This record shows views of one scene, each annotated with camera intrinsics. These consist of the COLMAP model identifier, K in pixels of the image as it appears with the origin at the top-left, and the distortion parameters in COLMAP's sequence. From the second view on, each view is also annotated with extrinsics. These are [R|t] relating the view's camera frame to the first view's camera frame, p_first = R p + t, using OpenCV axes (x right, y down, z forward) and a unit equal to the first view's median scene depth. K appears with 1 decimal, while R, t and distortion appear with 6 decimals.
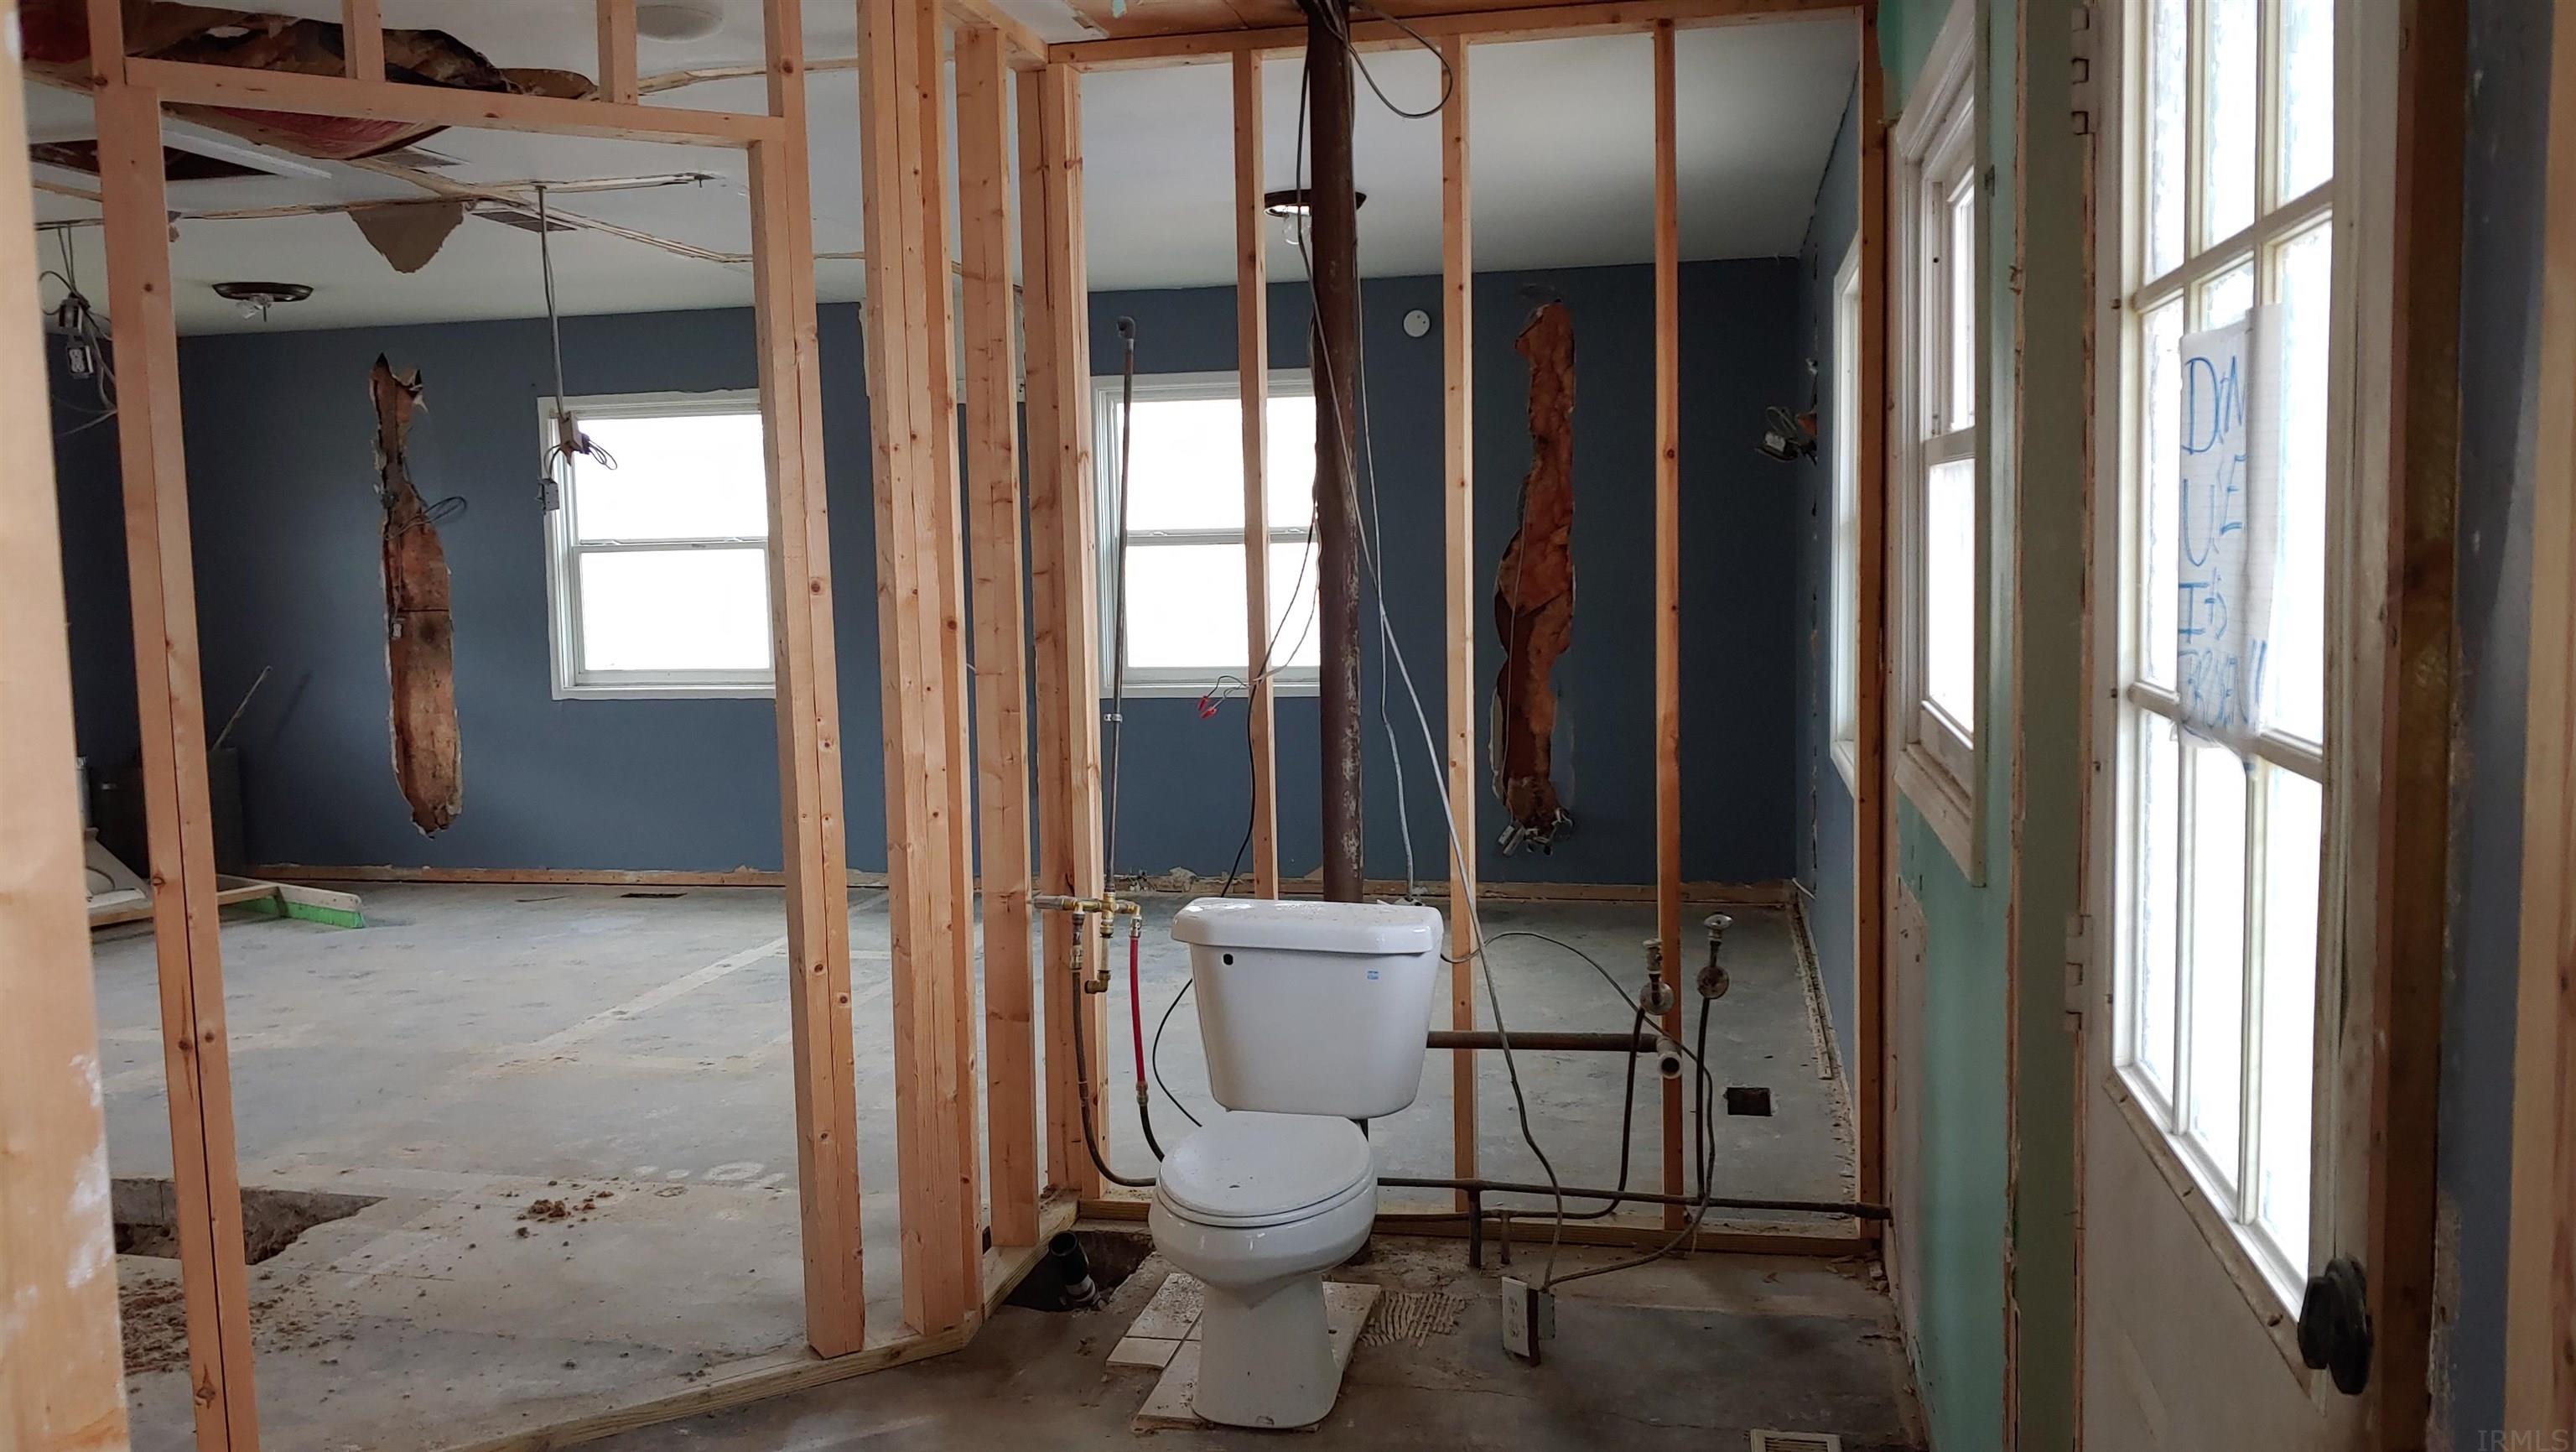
lens RADIAL K [[1967.1, 0, 1261.1], [0, 1967.1, 713.9], [0, 0, 1]] dist [0.005357, -0.023910]
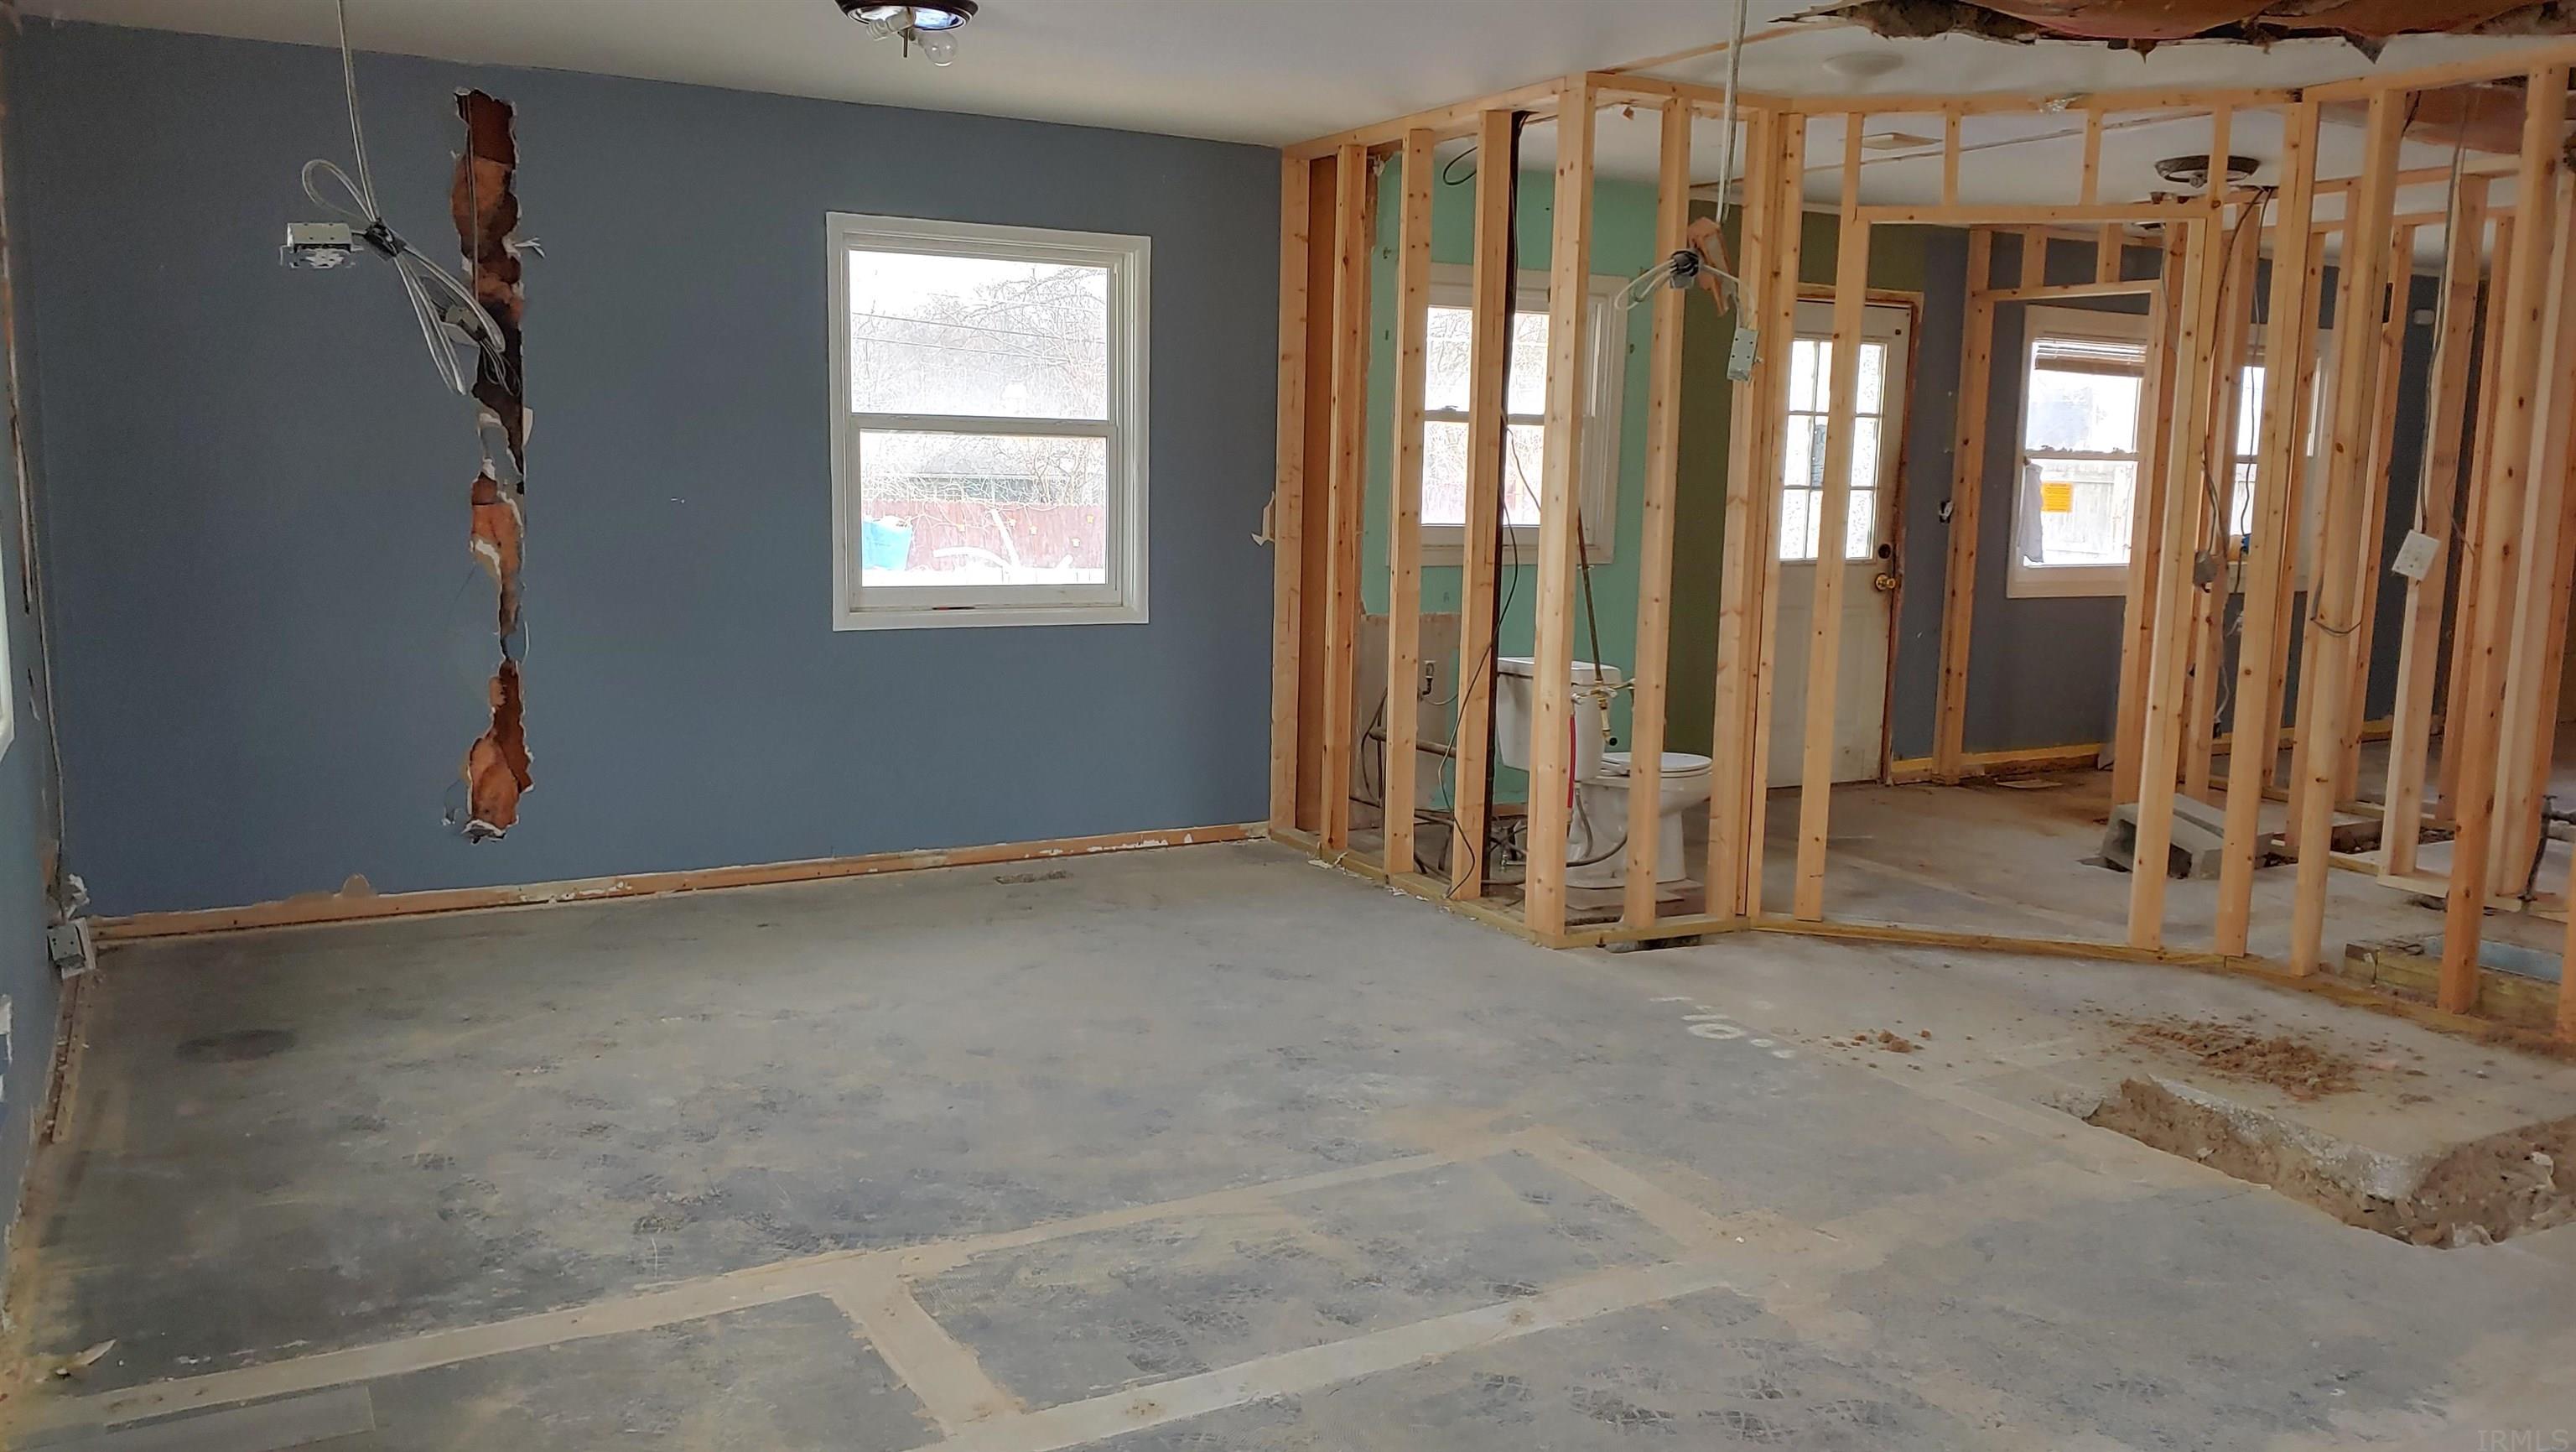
lens RADIAL K [[1967.1, 0, 1272.5], [0, 1967.1, 735.9], [0, 0, 1]] dist [0.005357, -0.023910]
pose [[-0.657821, -0.106140, 0.745658, -0.871610], [0.055926, 0.980404, 0.188894, -0.139869], [-0.751095, 0.165960, -0.638994, 1.797093]]
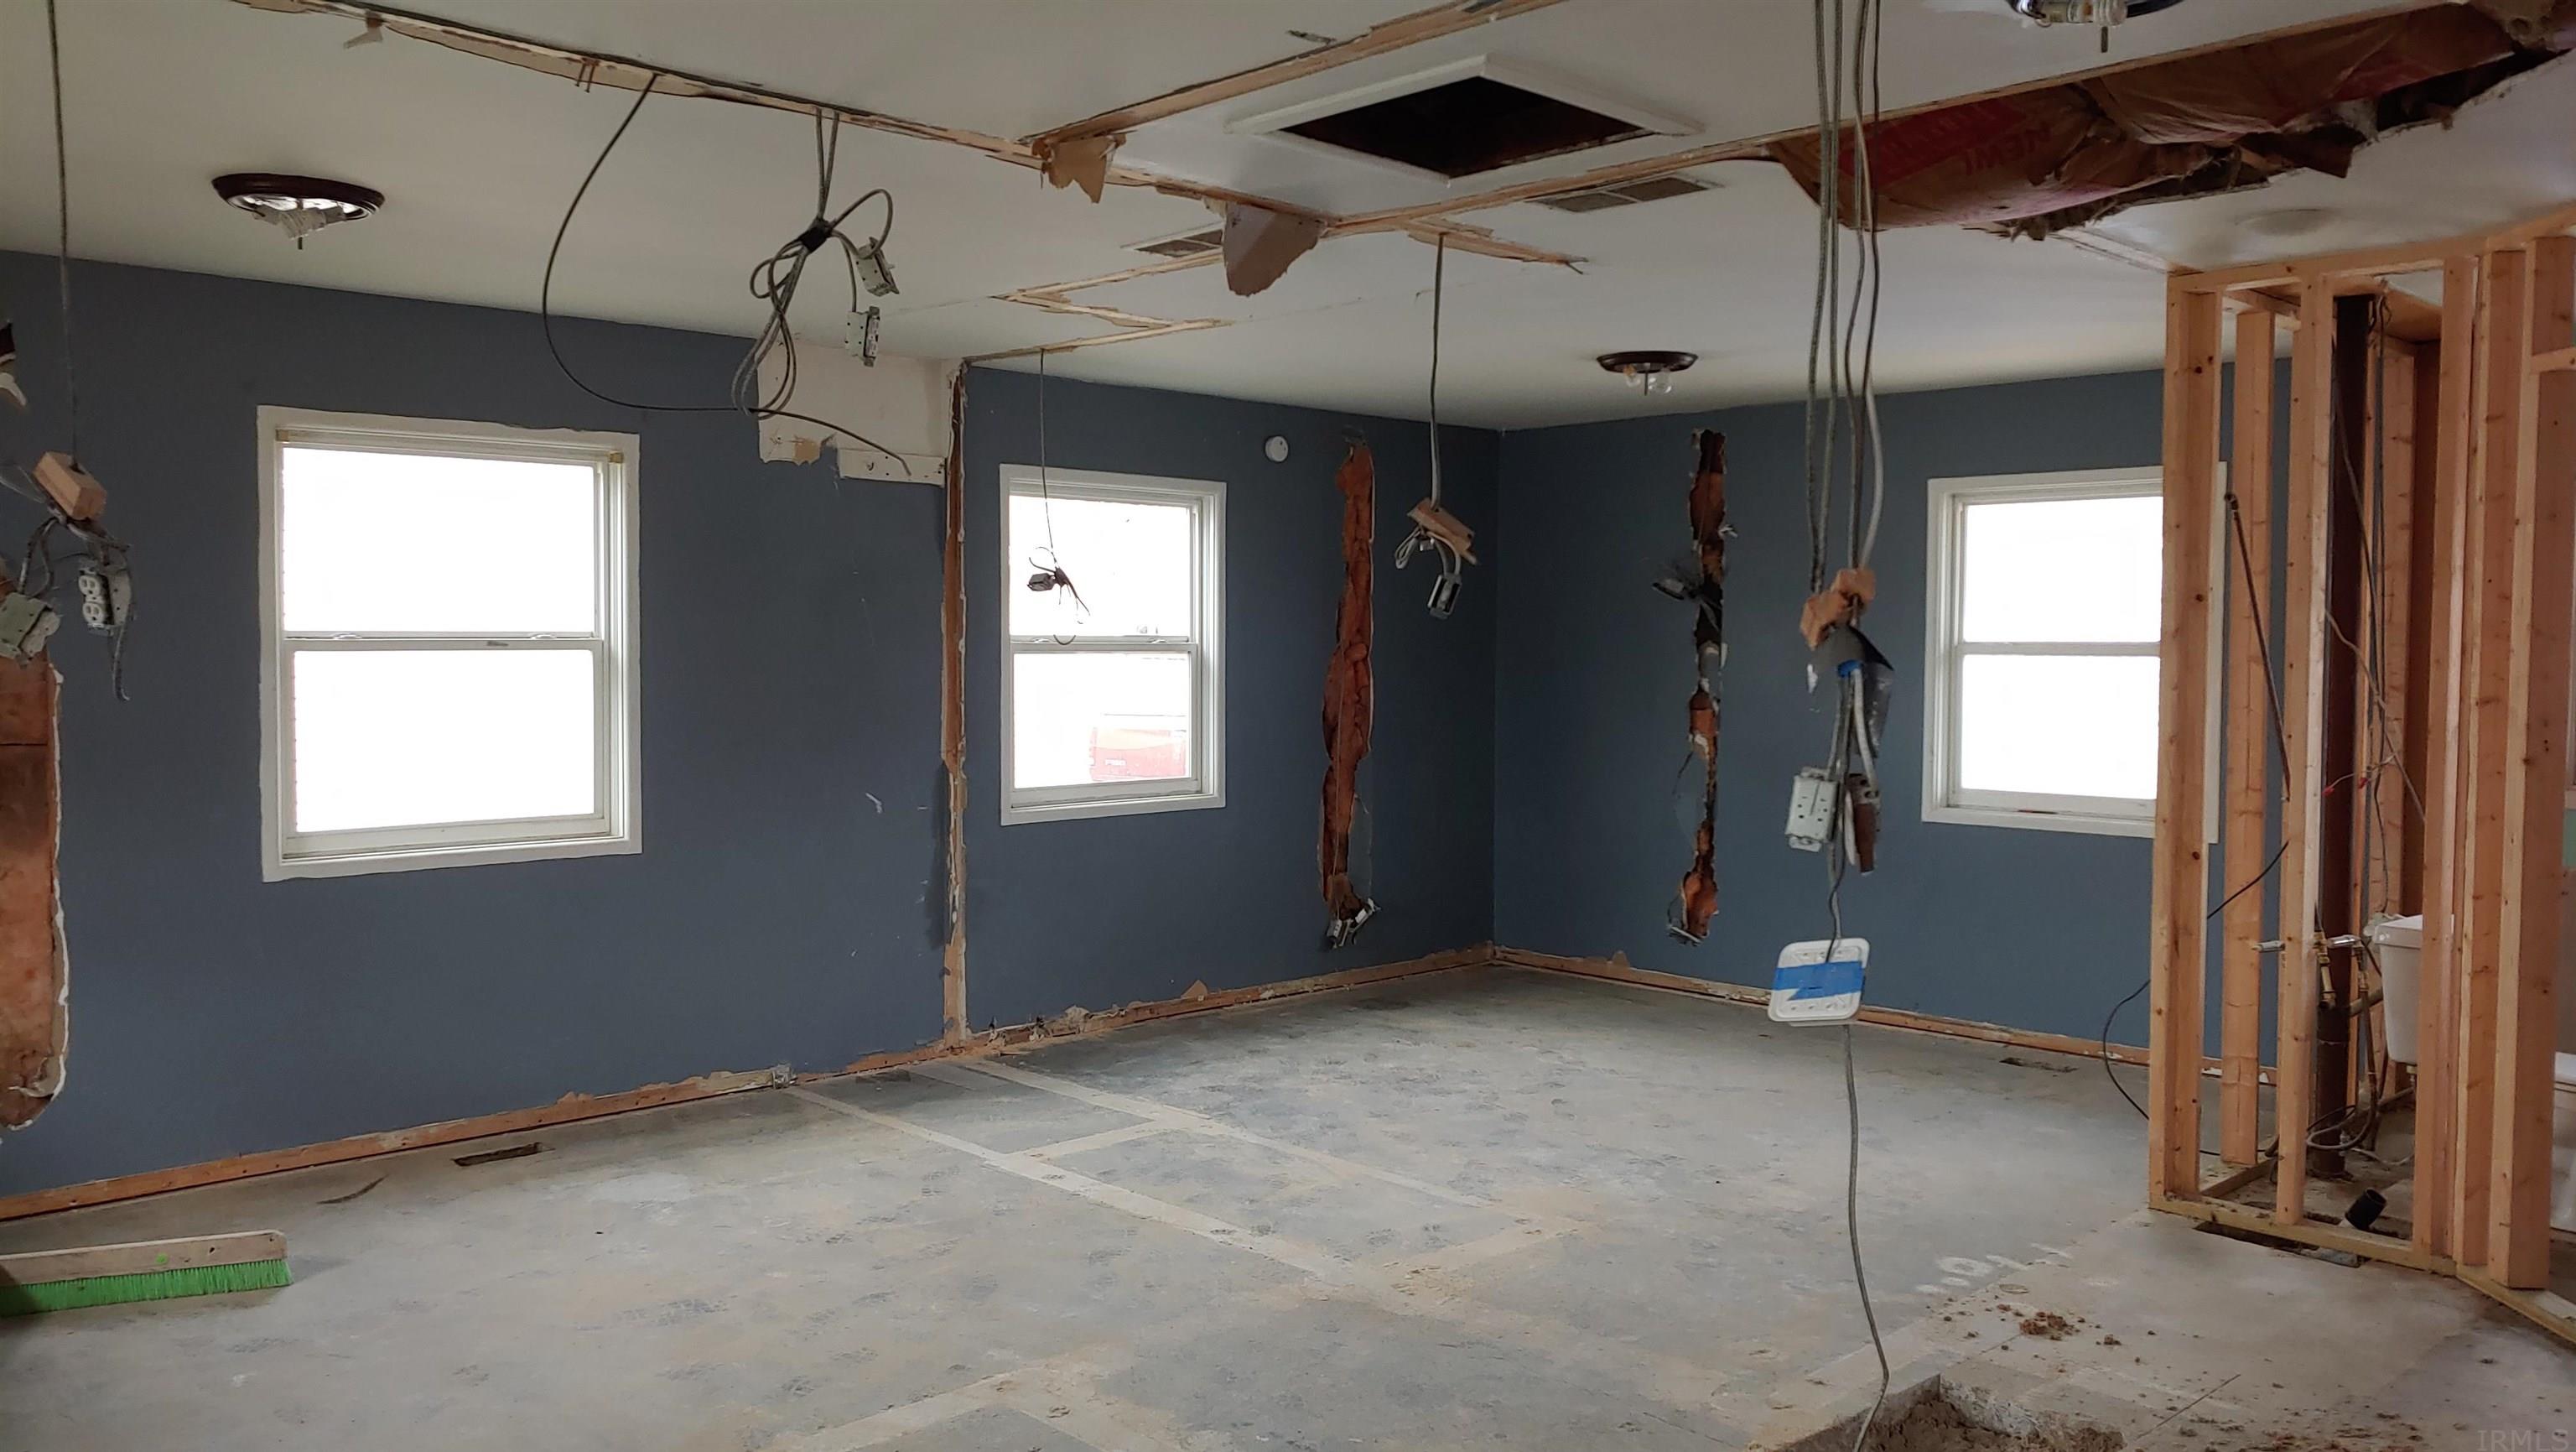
lens RADIAL K [[1967.1, 0, 1297.6], [0, 1967.1, 729.0], [0, 0, 1]] dist [0.005357, -0.023910]
pose [[0.556891, -0.016539, 0.830421, -1.280612], [0.055739, 0.998292, -0.017497, -0.049104], [-0.828713, 0.056031, 0.556862, 0.681450]]
